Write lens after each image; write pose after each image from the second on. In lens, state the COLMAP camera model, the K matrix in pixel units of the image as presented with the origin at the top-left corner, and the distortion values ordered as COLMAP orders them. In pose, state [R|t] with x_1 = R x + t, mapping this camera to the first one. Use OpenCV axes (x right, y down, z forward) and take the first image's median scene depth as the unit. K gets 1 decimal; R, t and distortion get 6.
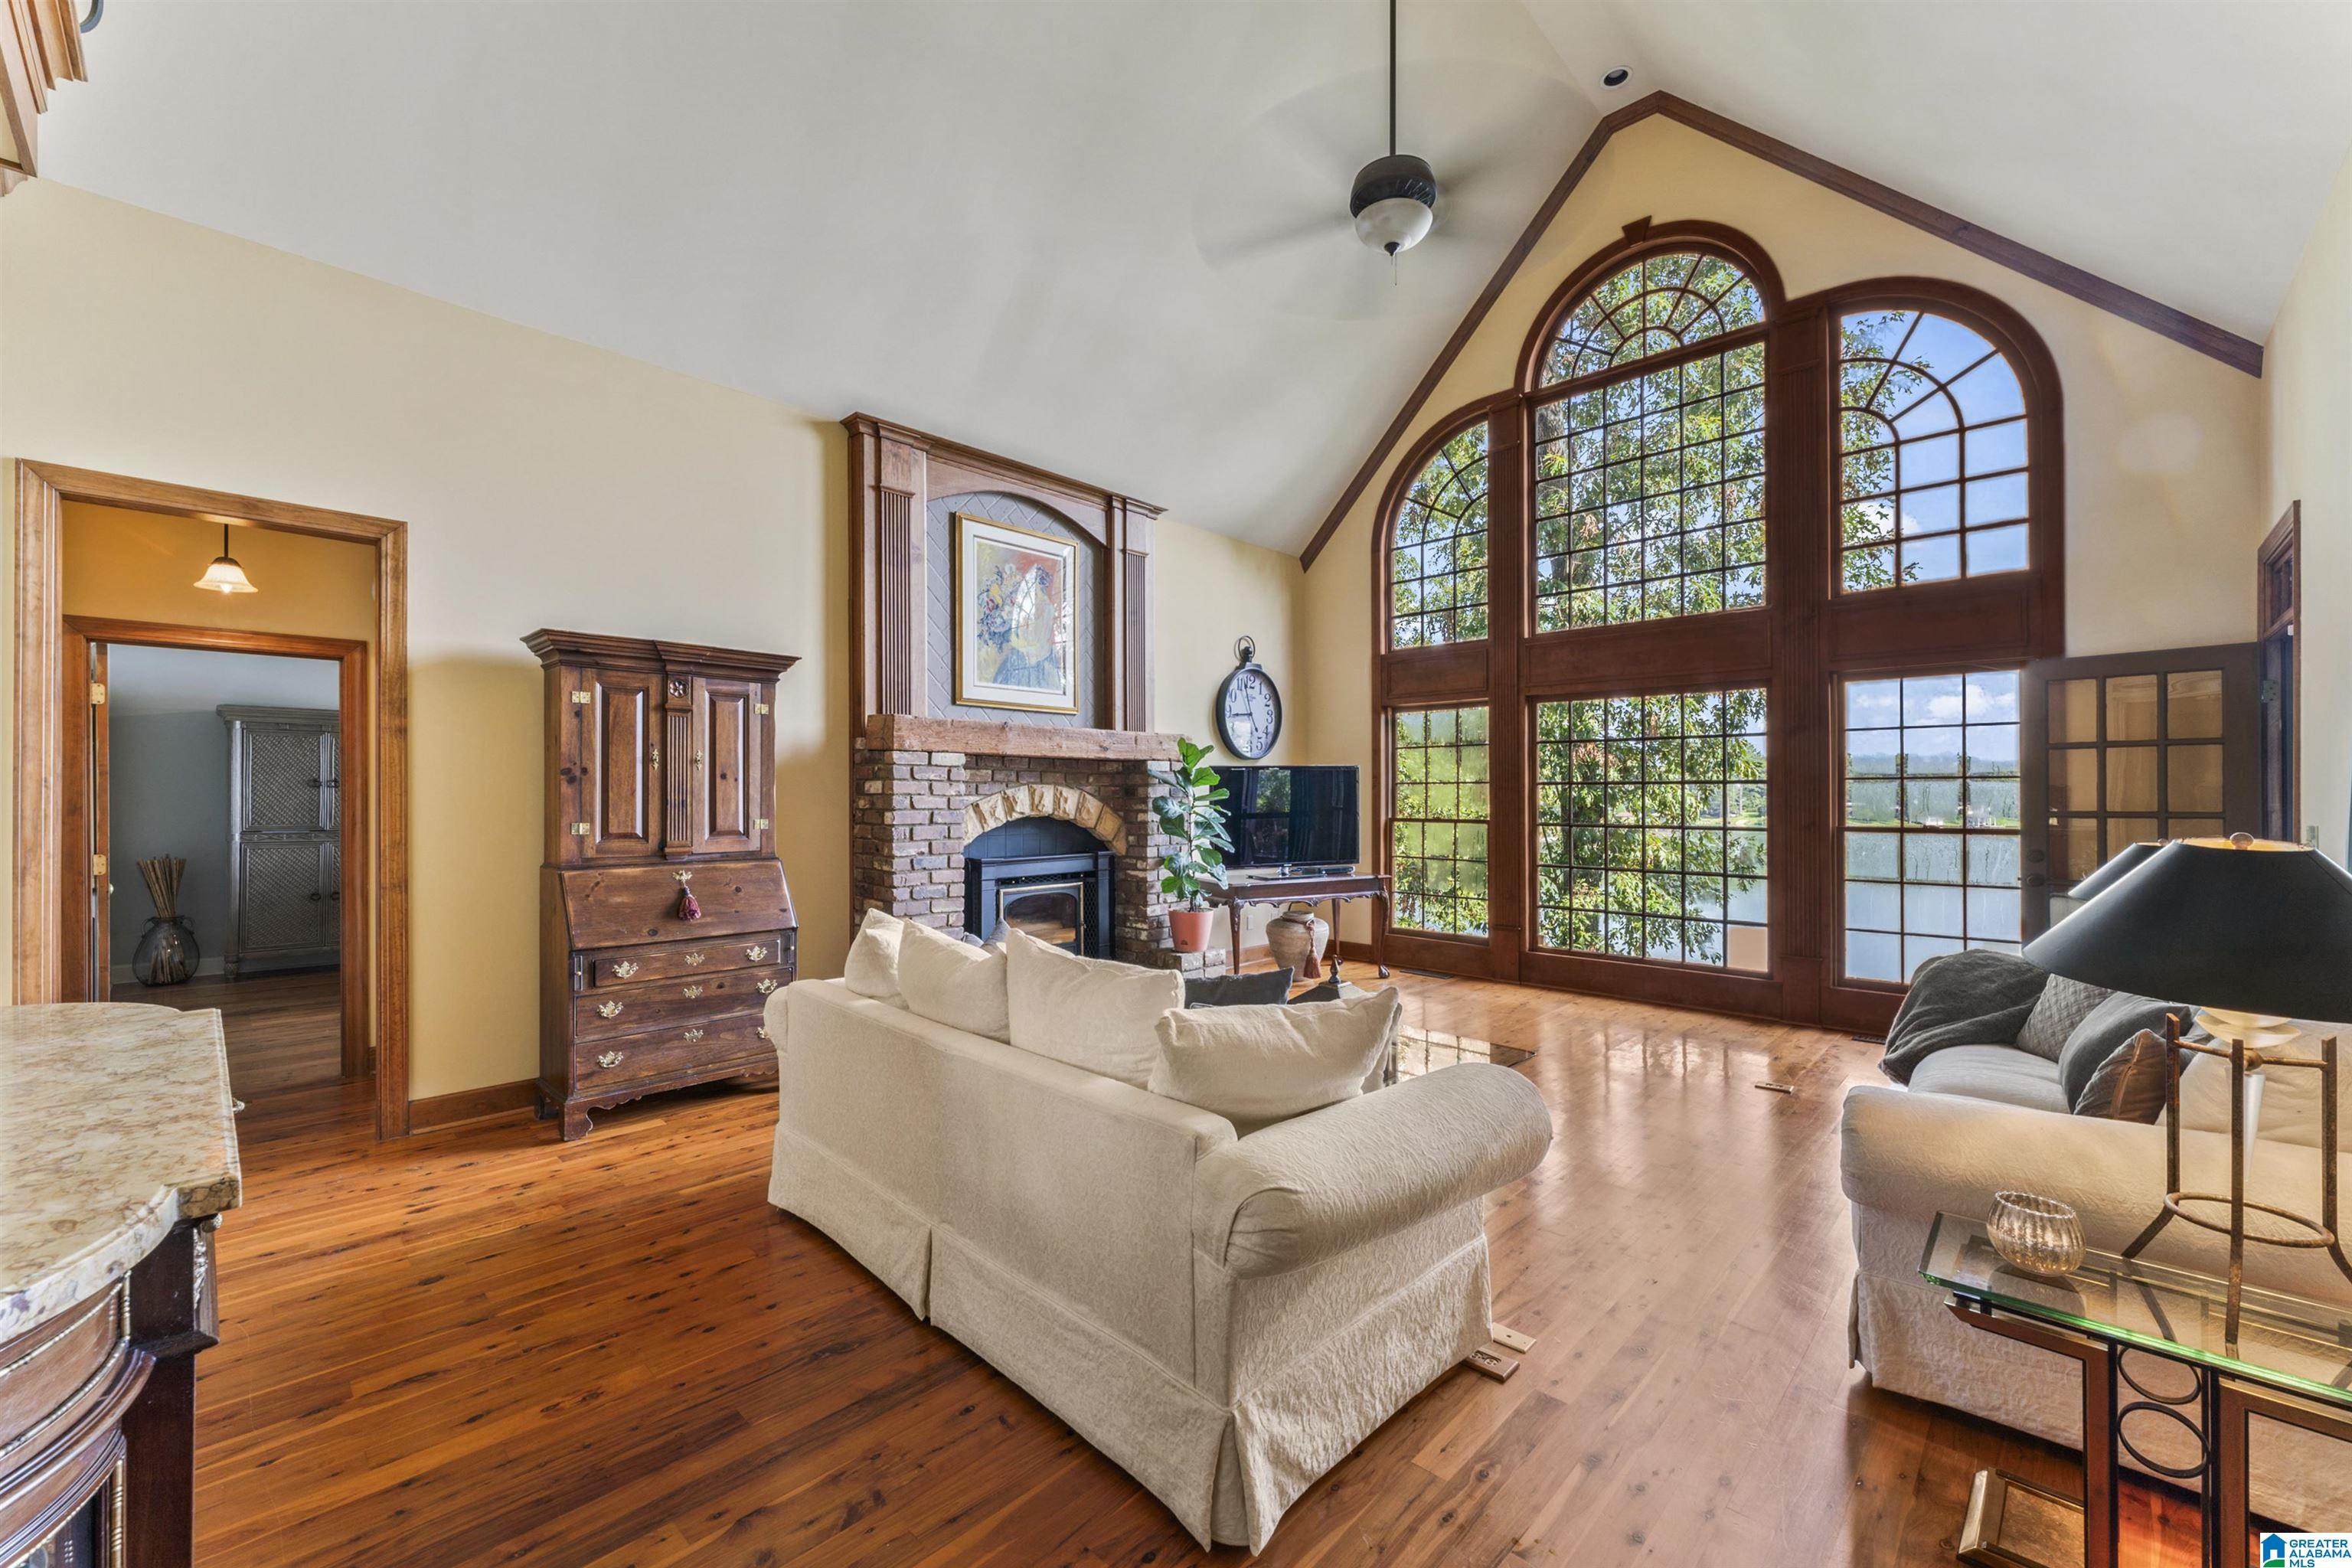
lens RADIAL K [[940.3, 0, 1173.9], [0, 940.3, 790.0], [0, 0, 1]] dist [0.004138, -0.000736]
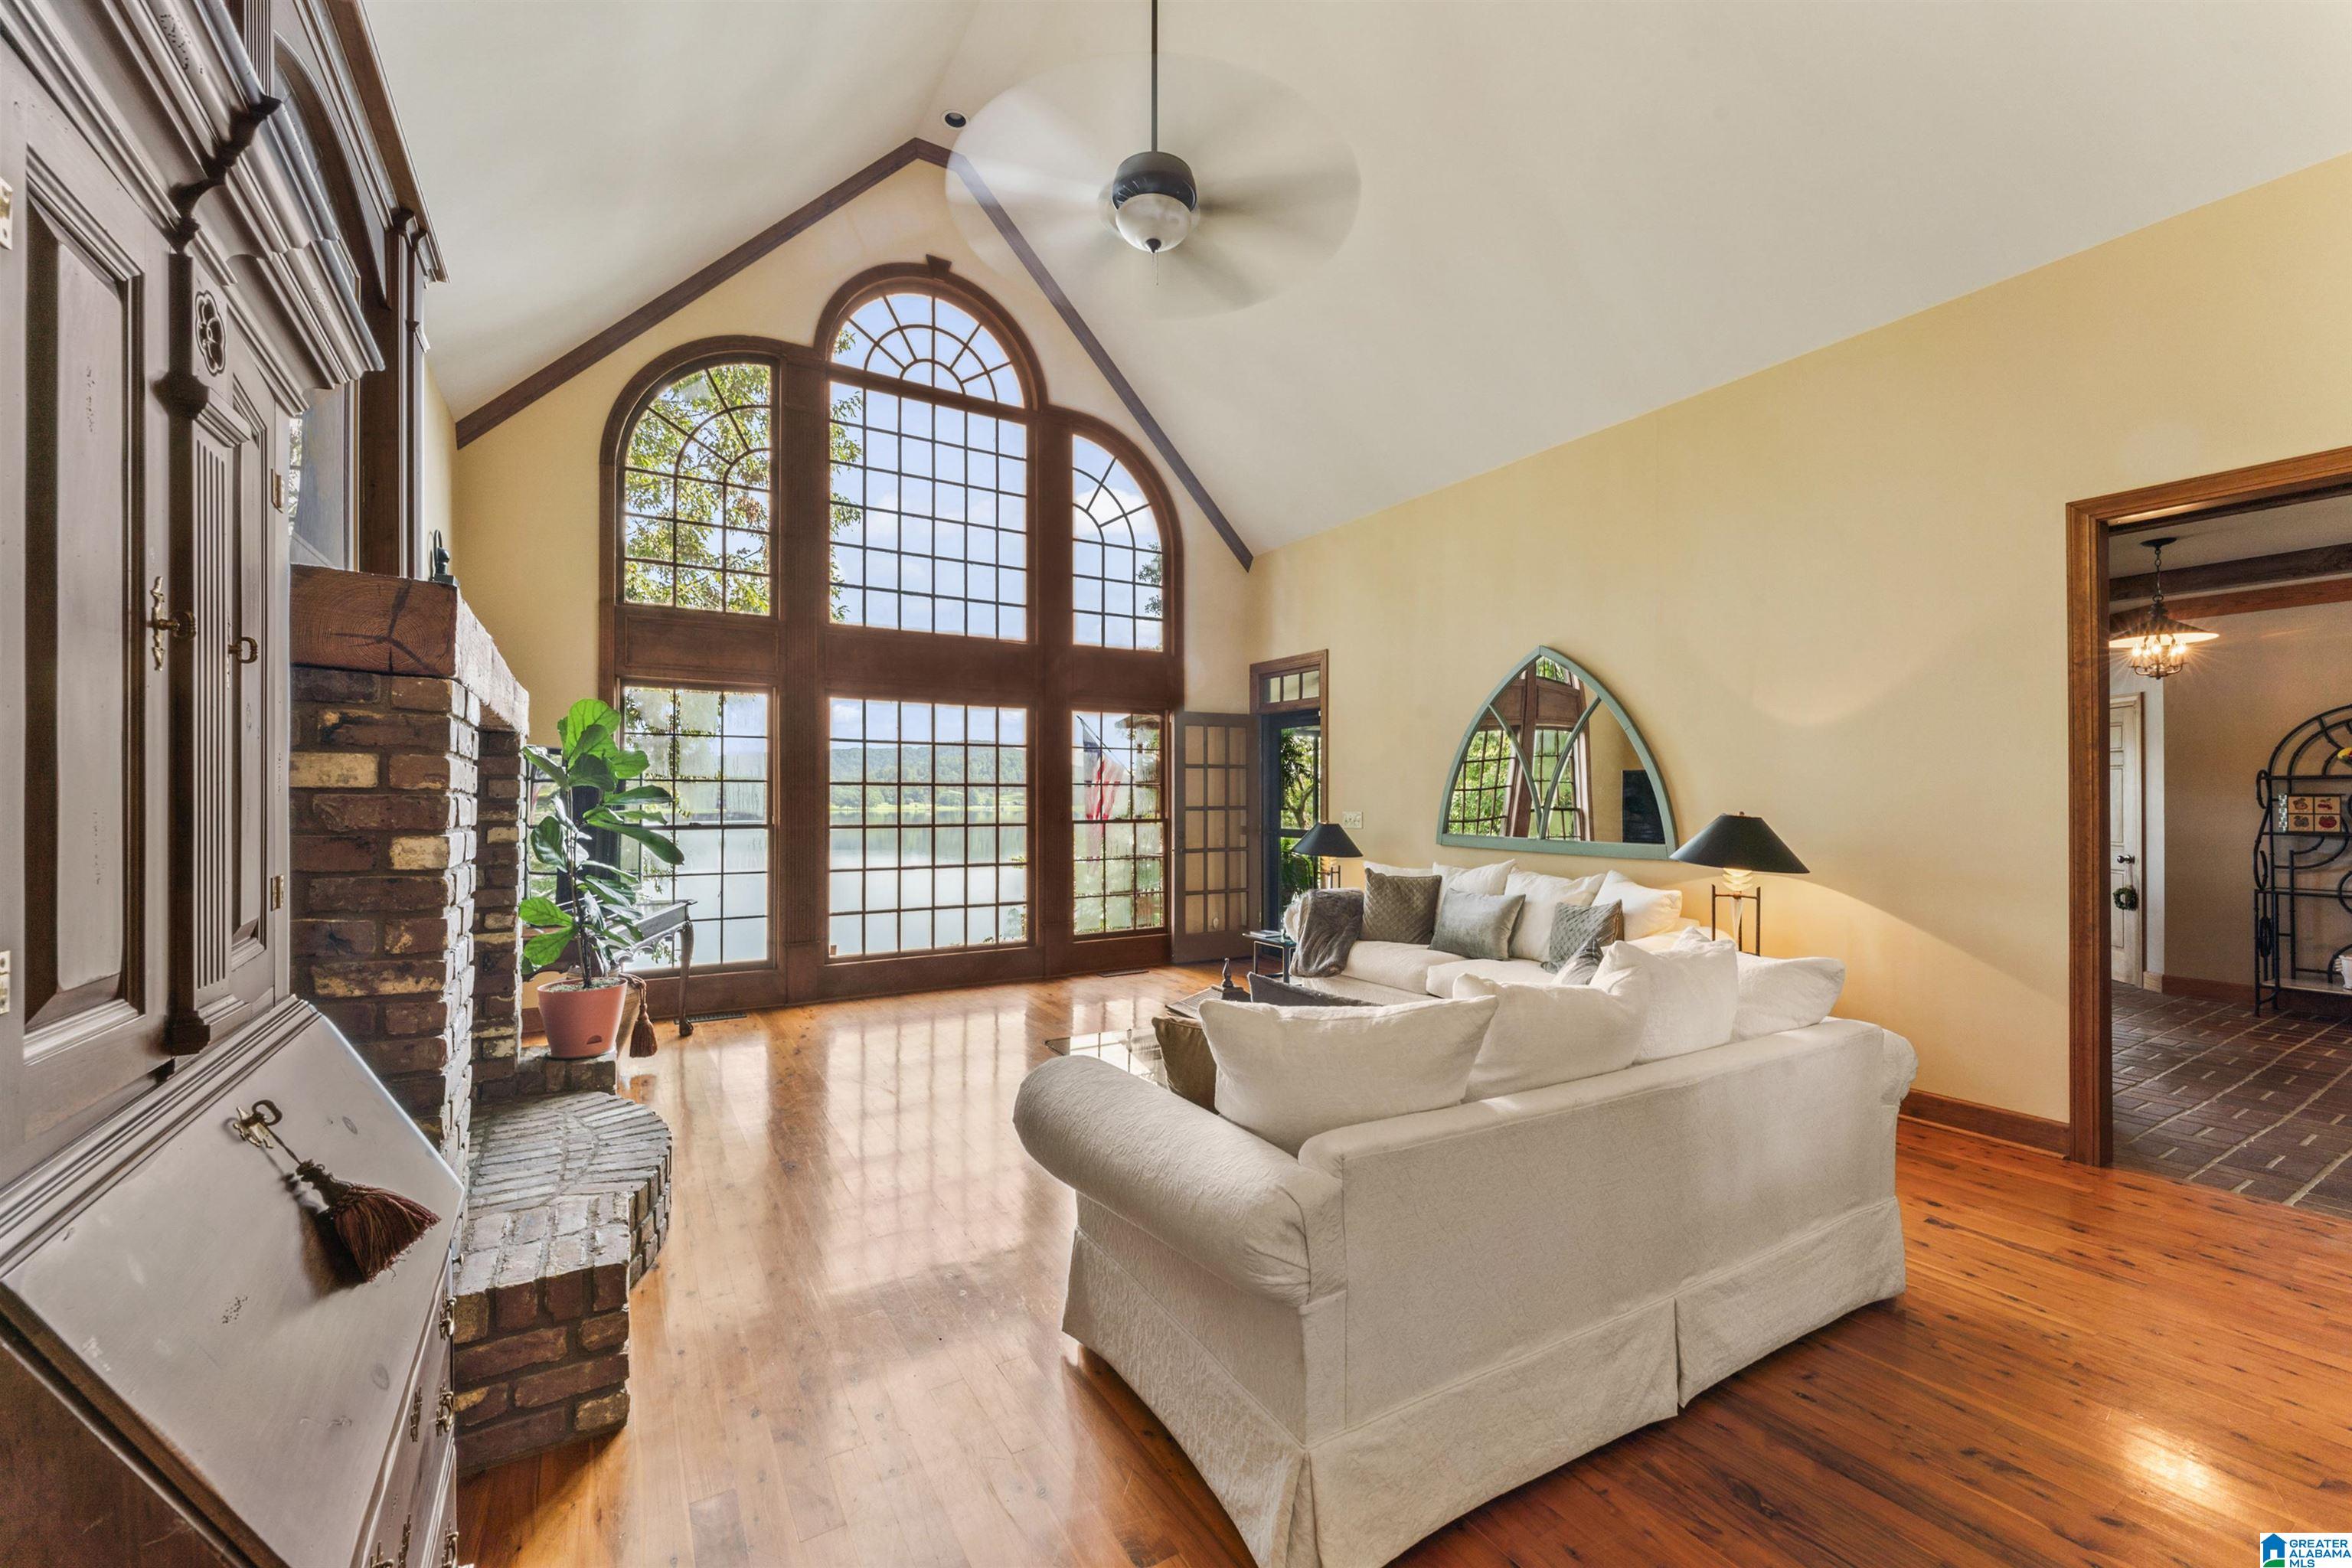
lens RADIAL K [[940.3, 0, 1159.5], [0, 940.3, 789.8], [0, 0, 1]] dist [0.004138, -0.000736]
pose [[0.247294, 0.008321, 0.968905, -0.491765], [-0.008272, 0.999945, -0.006477, 0.003661], [-0.968905, -0.006413, 0.247349, 0.505742]]
